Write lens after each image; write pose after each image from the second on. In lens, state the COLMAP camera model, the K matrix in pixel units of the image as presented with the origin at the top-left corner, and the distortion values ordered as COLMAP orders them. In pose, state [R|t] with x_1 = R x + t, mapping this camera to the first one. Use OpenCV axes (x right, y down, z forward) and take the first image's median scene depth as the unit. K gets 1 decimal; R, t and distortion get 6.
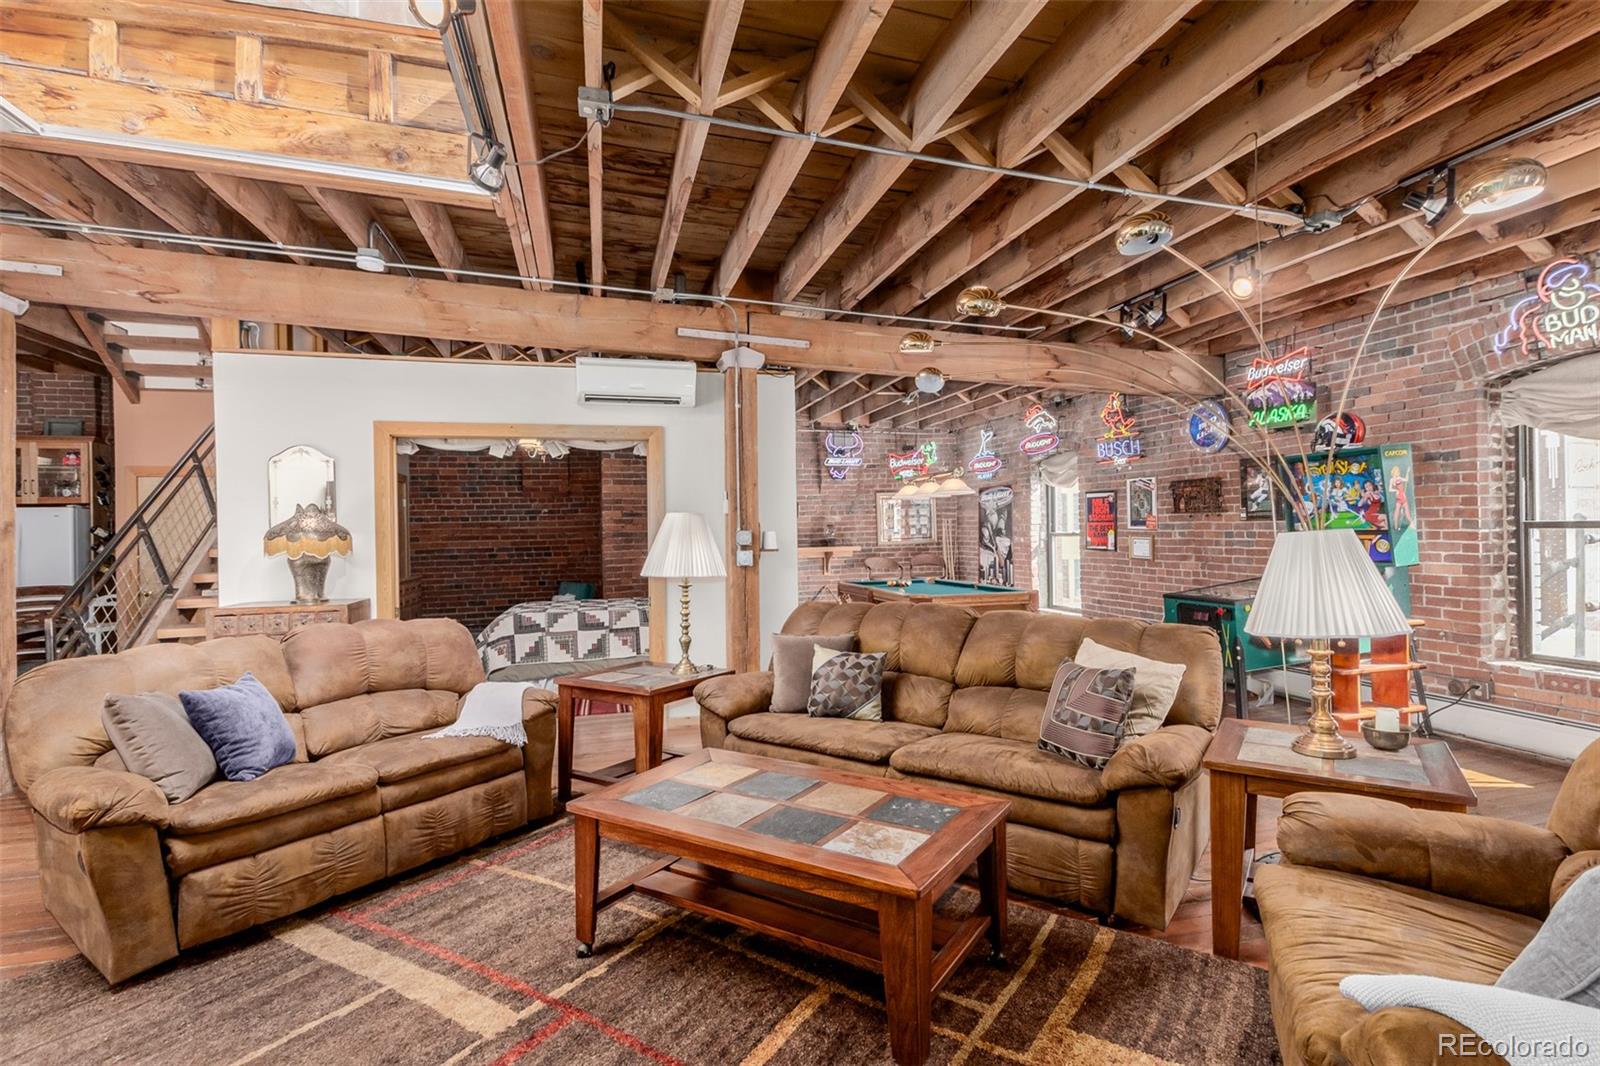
lens RADIAL K [[758.0, 0, 823.8], [0, 758.0, 532.6], [0, 0, 1]] dist [0.028056, -0.000285]
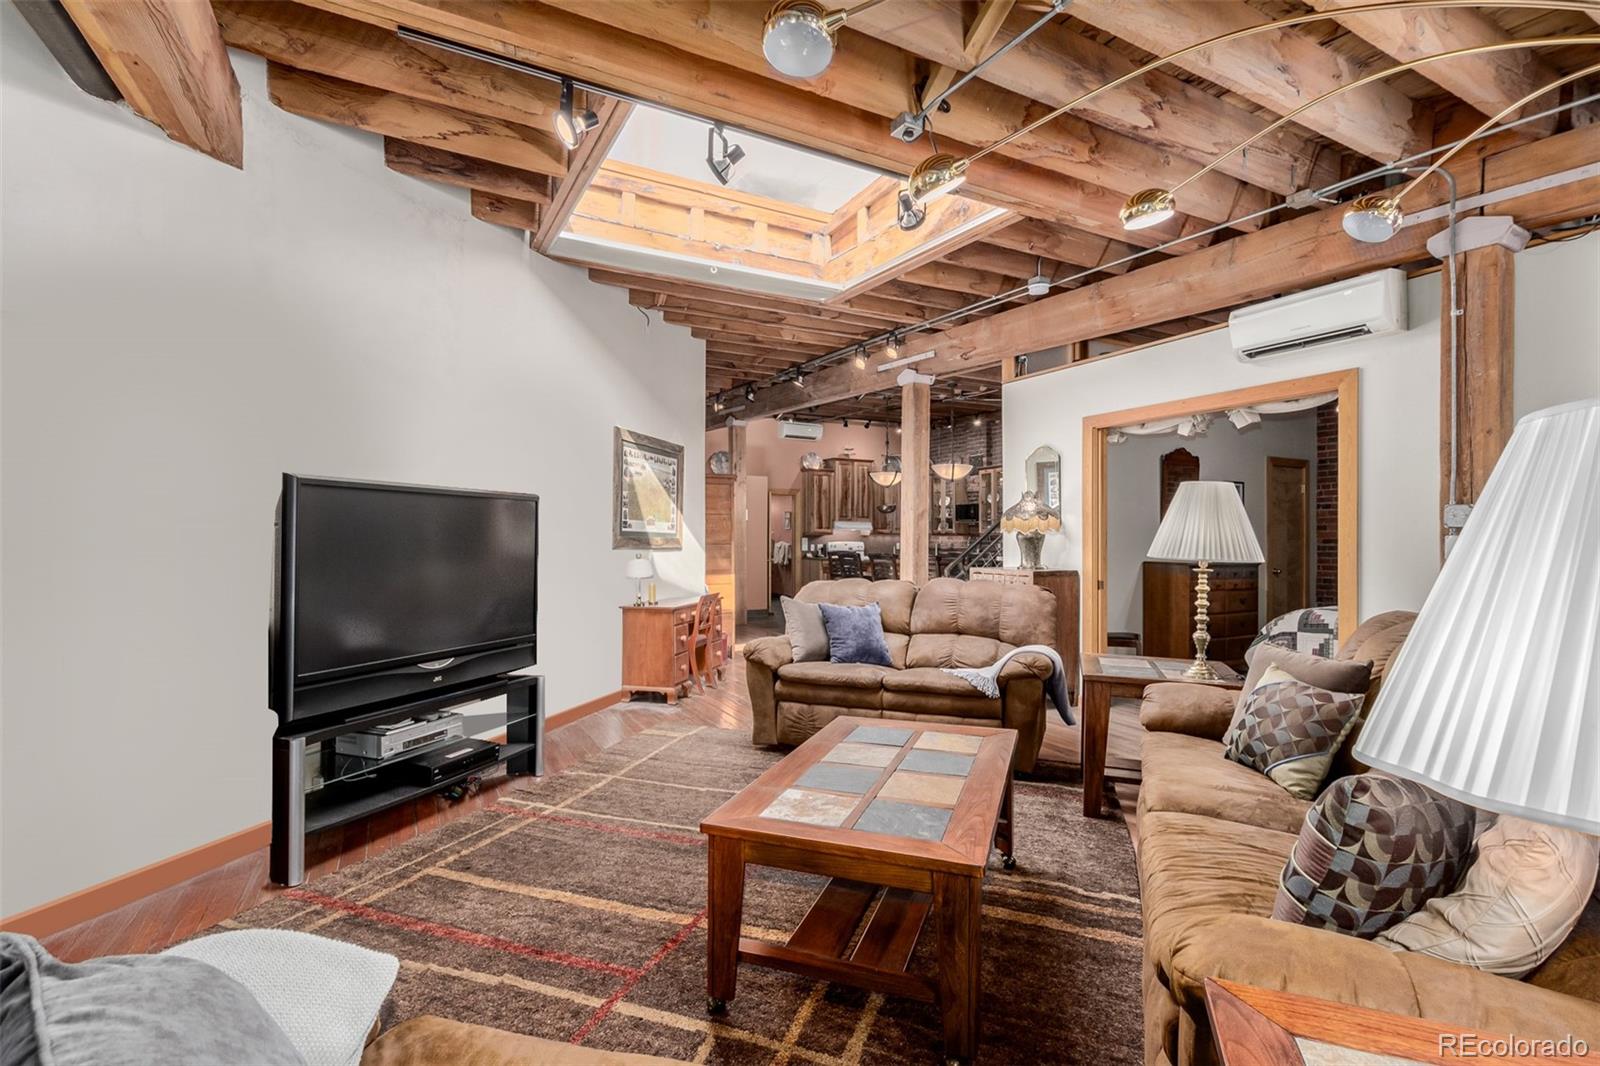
lens RADIAL K [[766.3, 0, 817.5], [0, 766.3, 539.4], [0, 0, 1]] dist [0.009692, -0.000375]
pose [[0.217245, 0.019130, -0.975930, 0.333289], [-0.007904, 0.999810, 0.017838, 0.015344], [0.976085, 0.003839, 0.217355, 0.260655]]
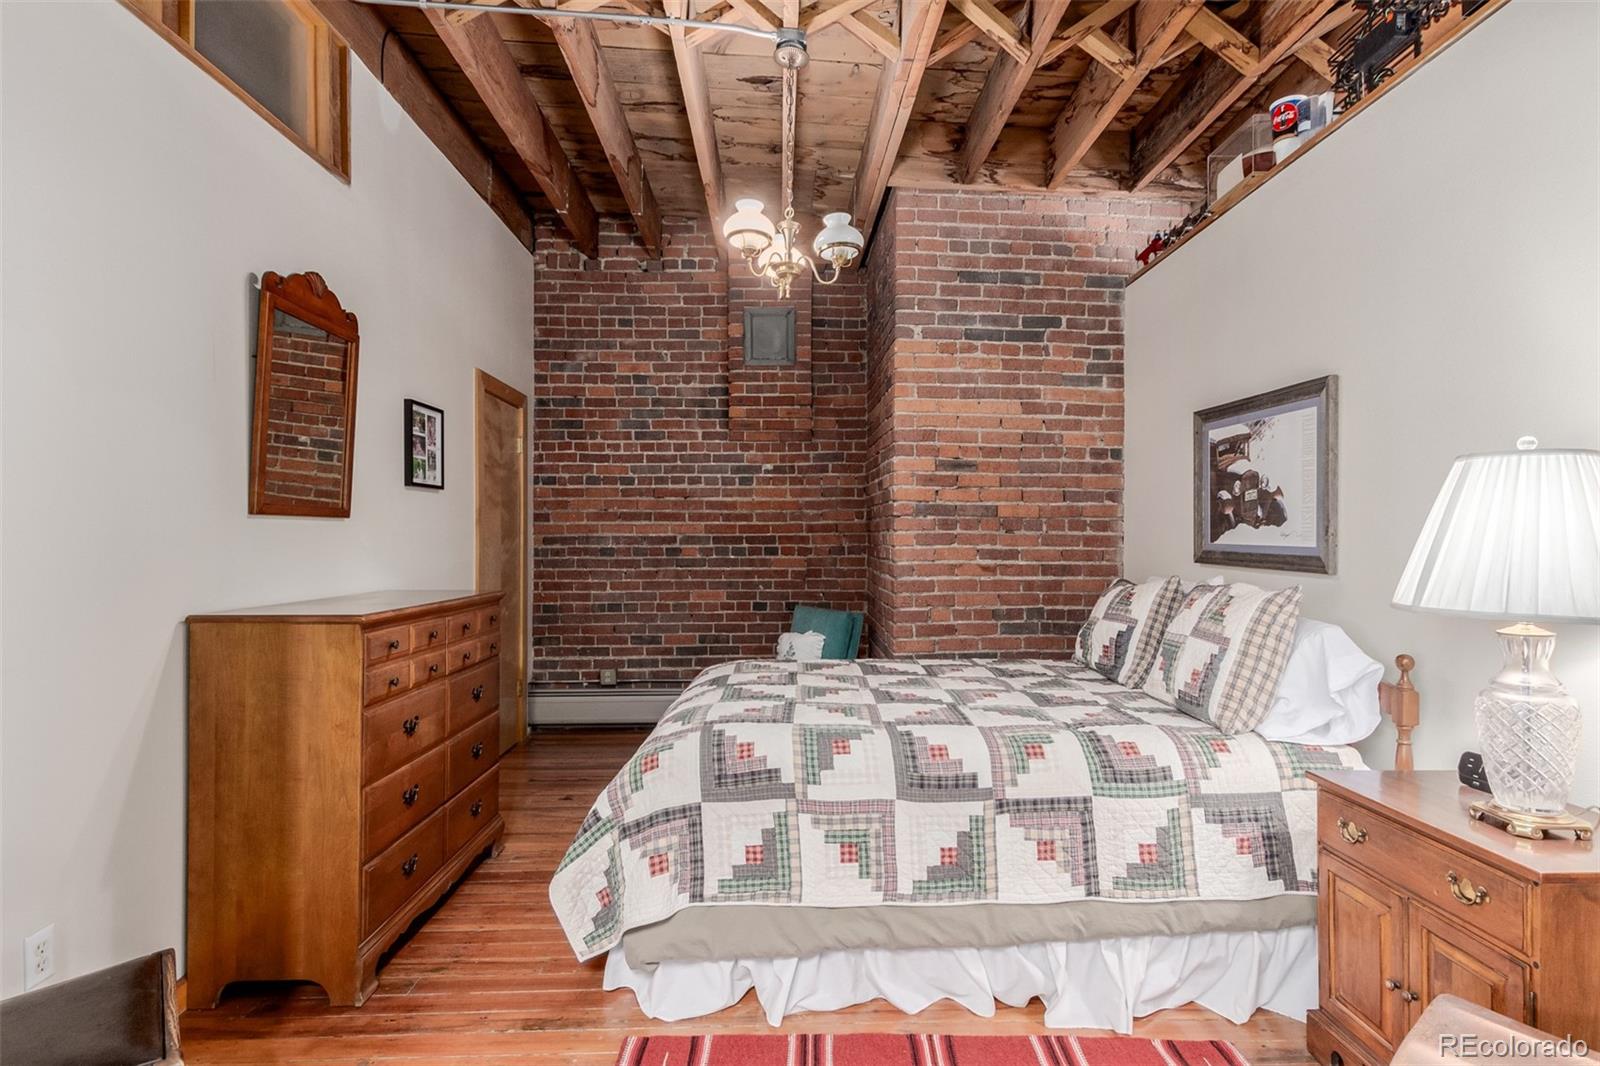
lens RADIAL K [[788.1, 0, 800.0], [0, 788.1, 533.0], [0, 0, 1]] dist [0.003791, 0.000209]
pose [[0.960938, 0.016991, -0.276241, -0.276862], [-0.018311, 0.999830, -0.002200, 0.024242], [0.276156, 0.007172, 0.961086, 0.691536]]
